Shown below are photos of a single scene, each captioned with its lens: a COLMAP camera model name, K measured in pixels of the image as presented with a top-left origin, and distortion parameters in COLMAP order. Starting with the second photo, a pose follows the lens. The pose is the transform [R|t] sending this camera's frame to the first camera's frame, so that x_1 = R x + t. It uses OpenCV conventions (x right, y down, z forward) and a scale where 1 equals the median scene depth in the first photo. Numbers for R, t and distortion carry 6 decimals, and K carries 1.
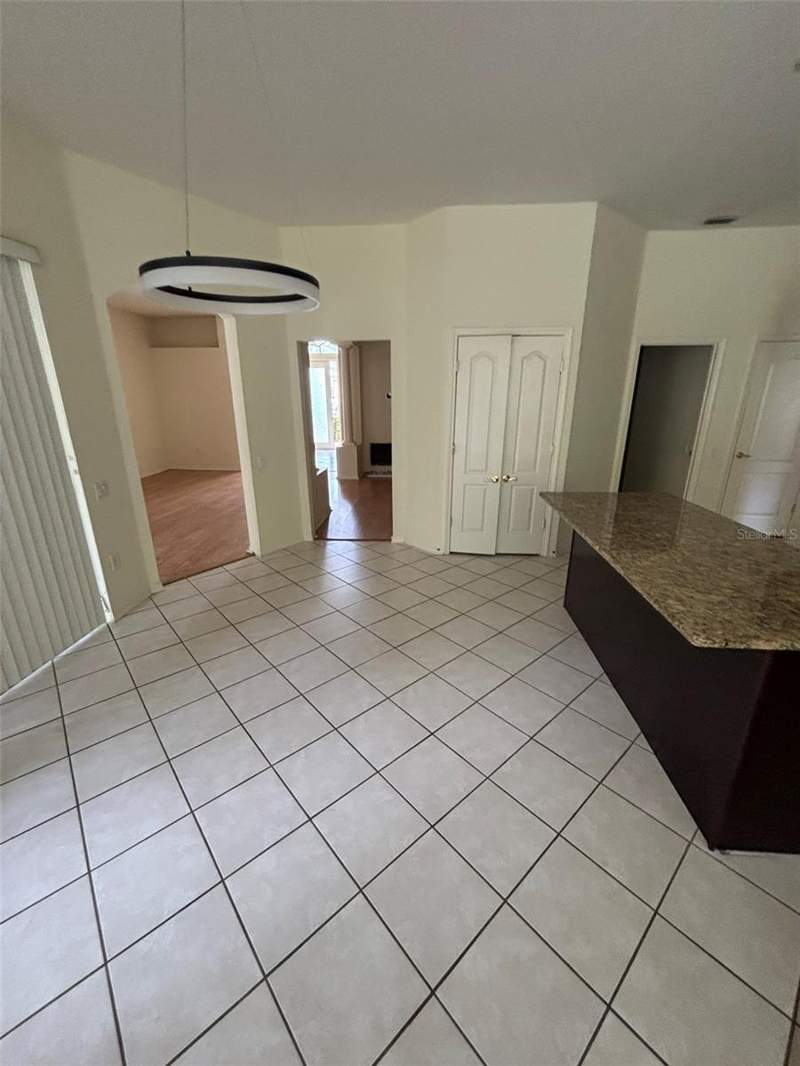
lens RADIAL K [[430.7, 0, 402.0], [0, 430.7, 534.2], [0, 0, 1]] dist [0.000028, 0.001524]
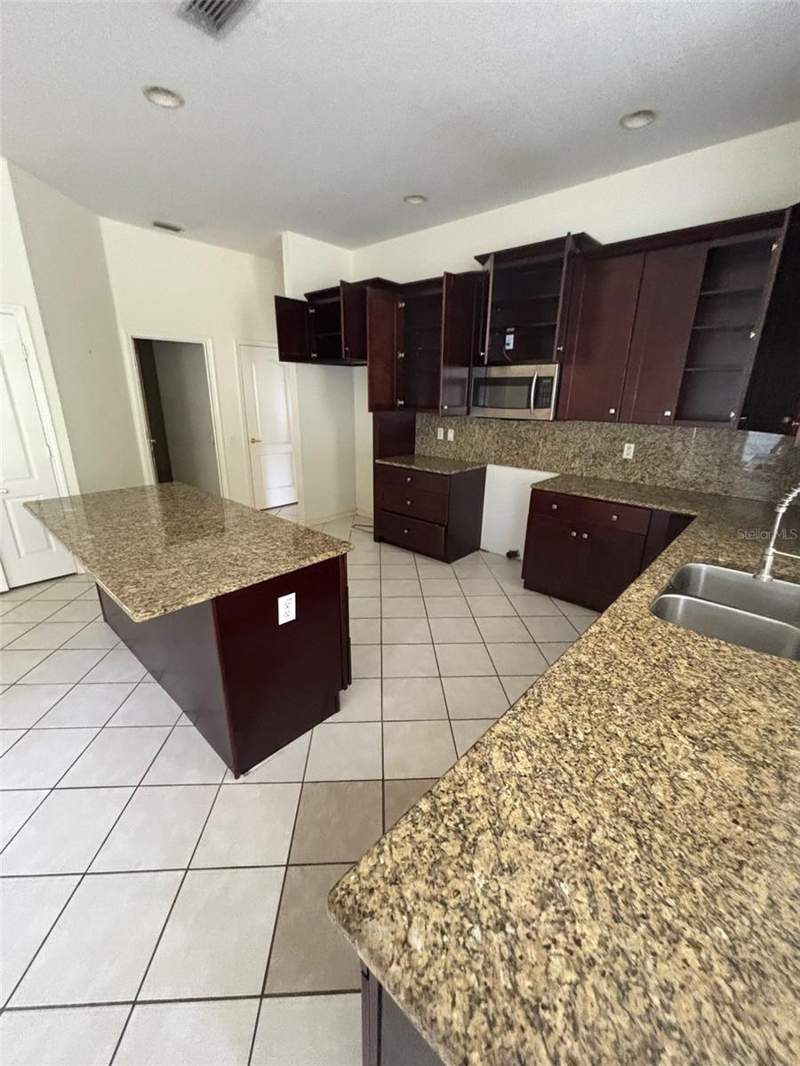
lens RADIAL K [[430.7, 0, 401.2], [0, 430.7, 533.3], [0, 0, 1]] dist [0.000028, 0.001524]
pose [[0.623141, -0.236149, 0.745607, 0.168955], [0.230234, 0.966472, 0.113684, 0.037379], [-0.747454, 0.100823, 0.656618, -0.095716]]
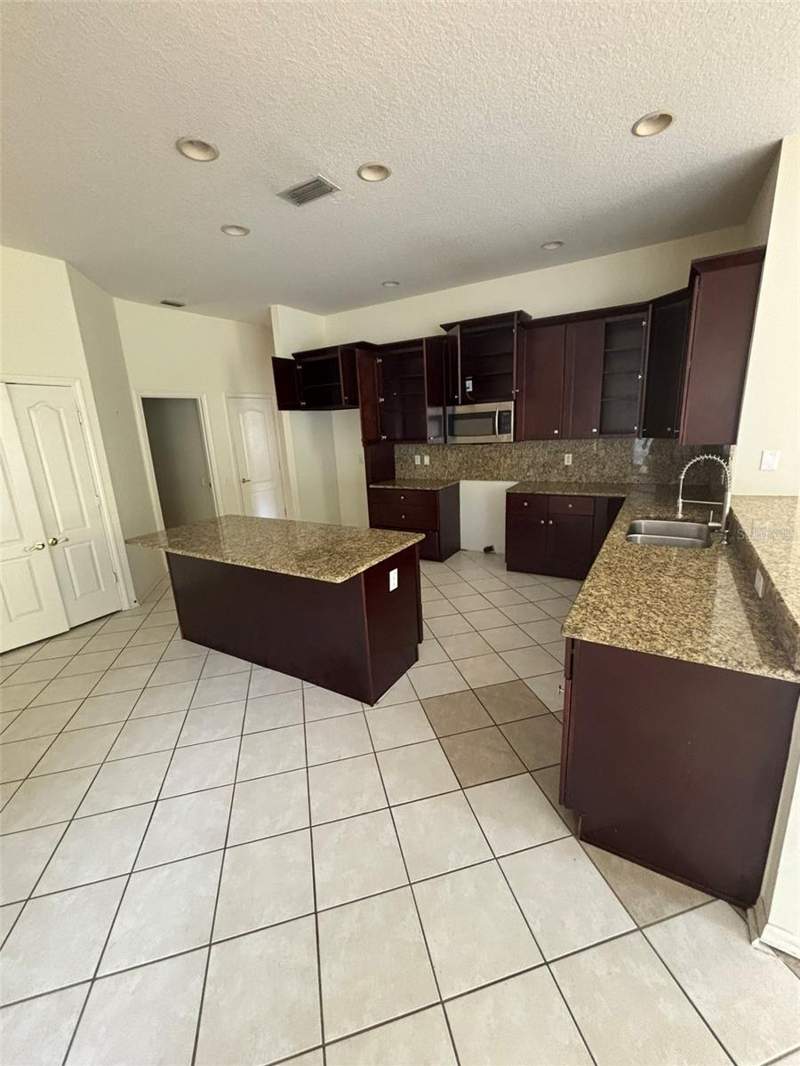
lens RADIAL K [[430.7, 0, 399.2], [0, 430.7, 534.3], [0, 0, 1]] dist [0.000028, 0.001524]
pose [[0.457137, -0.243005, 0.855555, -0.282535], [0.324668, 0.941161, 0.093845, 0.001143], [-0.828020, 0.234871, 0.509136, -0.037574]]
